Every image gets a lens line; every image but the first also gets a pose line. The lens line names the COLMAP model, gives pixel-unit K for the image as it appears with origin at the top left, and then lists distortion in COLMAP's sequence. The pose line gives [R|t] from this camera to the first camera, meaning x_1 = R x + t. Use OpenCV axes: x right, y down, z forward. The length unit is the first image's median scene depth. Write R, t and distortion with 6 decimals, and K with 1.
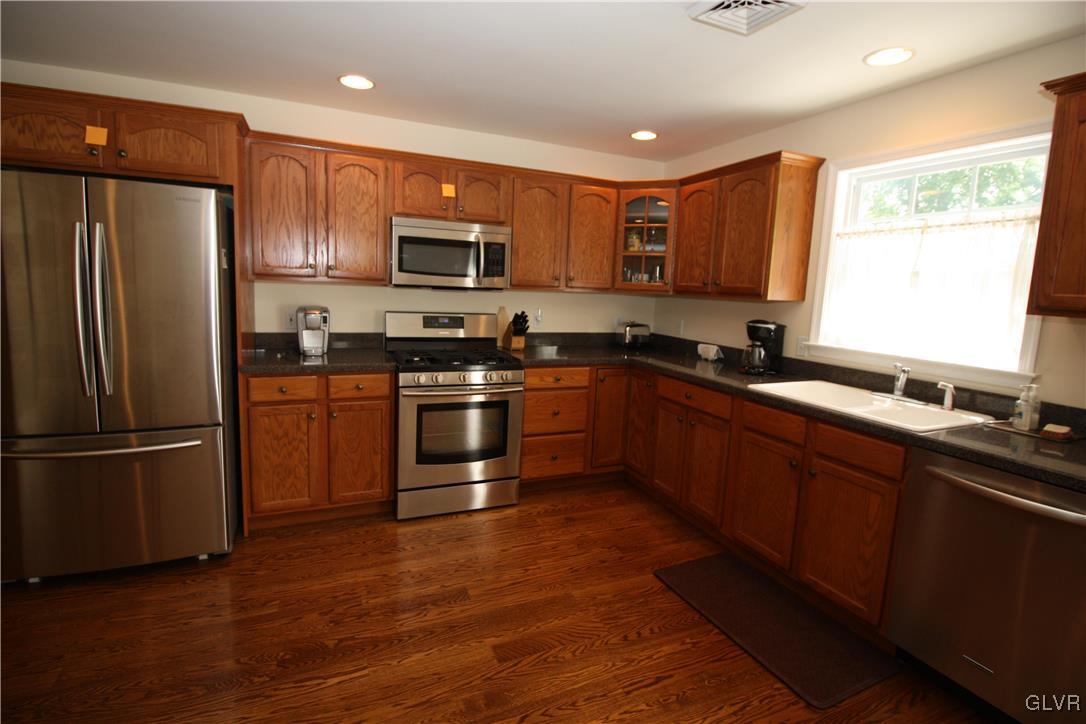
lens RADIAL K [[504.4, 0, 539.6], [0, 504.4, 348.1], [0, 0, 1]] dist [0.002440, -0.013624]
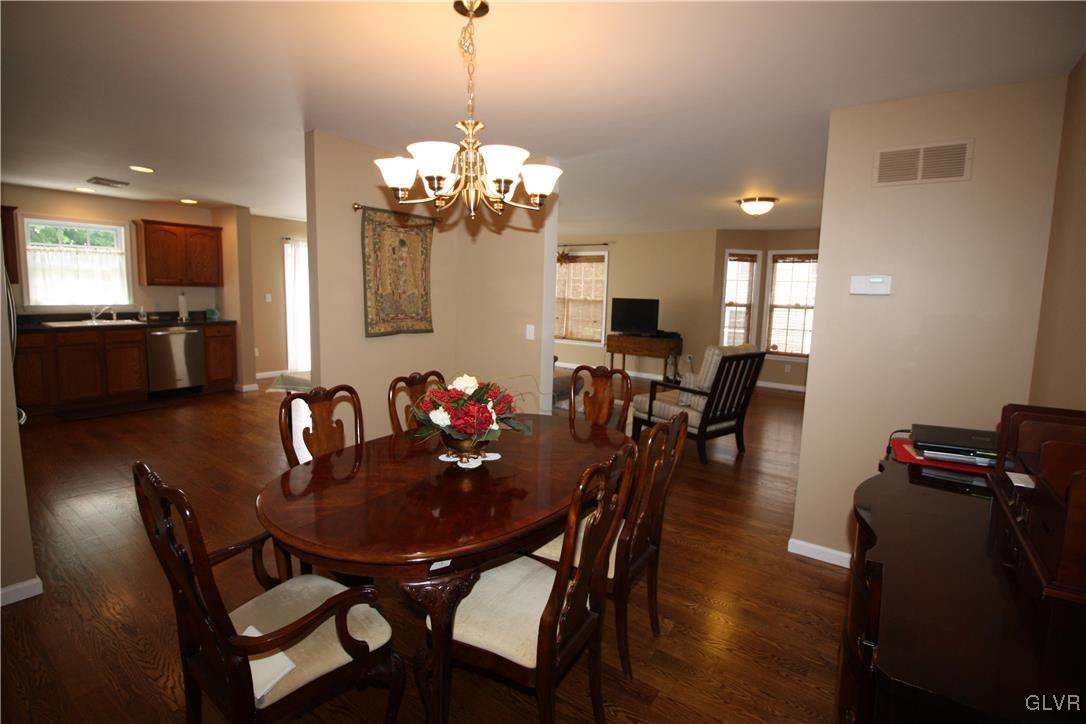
lens RADIAL K [[504.4, 0, 539.6], [0, 504.4, 348.1], [0, 0, 1]] dist [0.002440, -0.013624]
pose [[-0.510722, -0.153217, 0.845983, -2.072903], [0.058652, 0.975491, 0.212081, -0.136346], [-0.857743, 0.157933, -0.489218, 0.270078]]
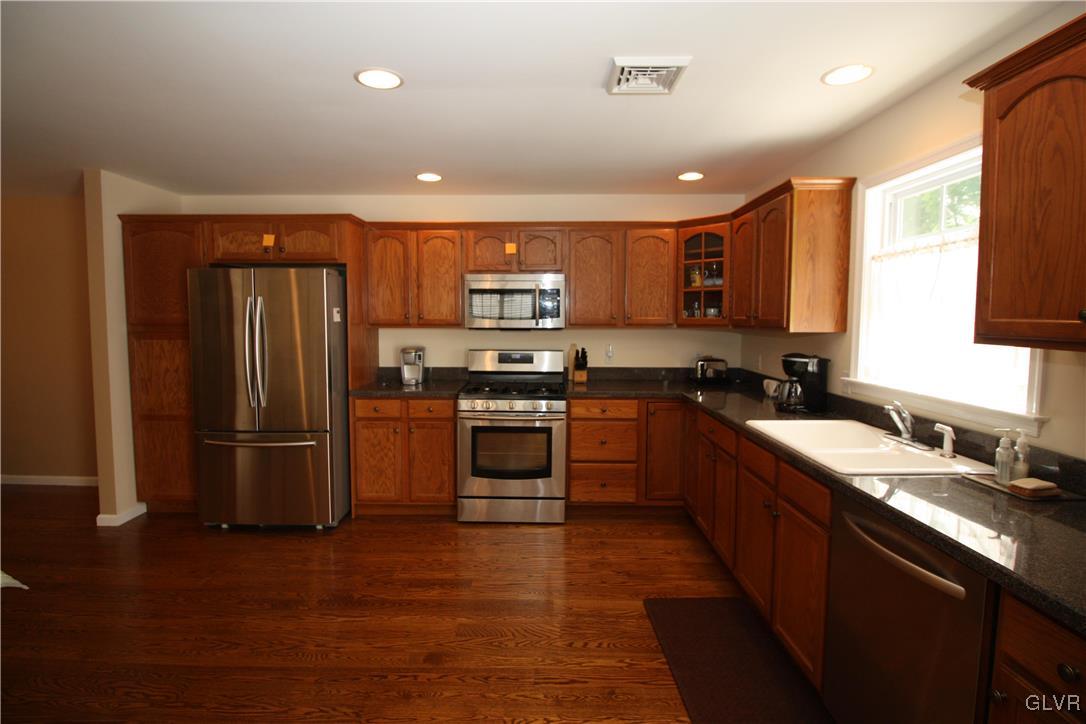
lens RADIAL K [[504.4, 0, 539.6], [0, 504.4, 348.1], [0, 0, 1]] dist [0.002440, -0.013624]
pose [[0.912286, -0.015058, -0.409277, 0.396845], [-0.014541, 0.997503, -0.069111, 0.006050], [0.409295, 0.069000, 0.909789, -0.049315]]
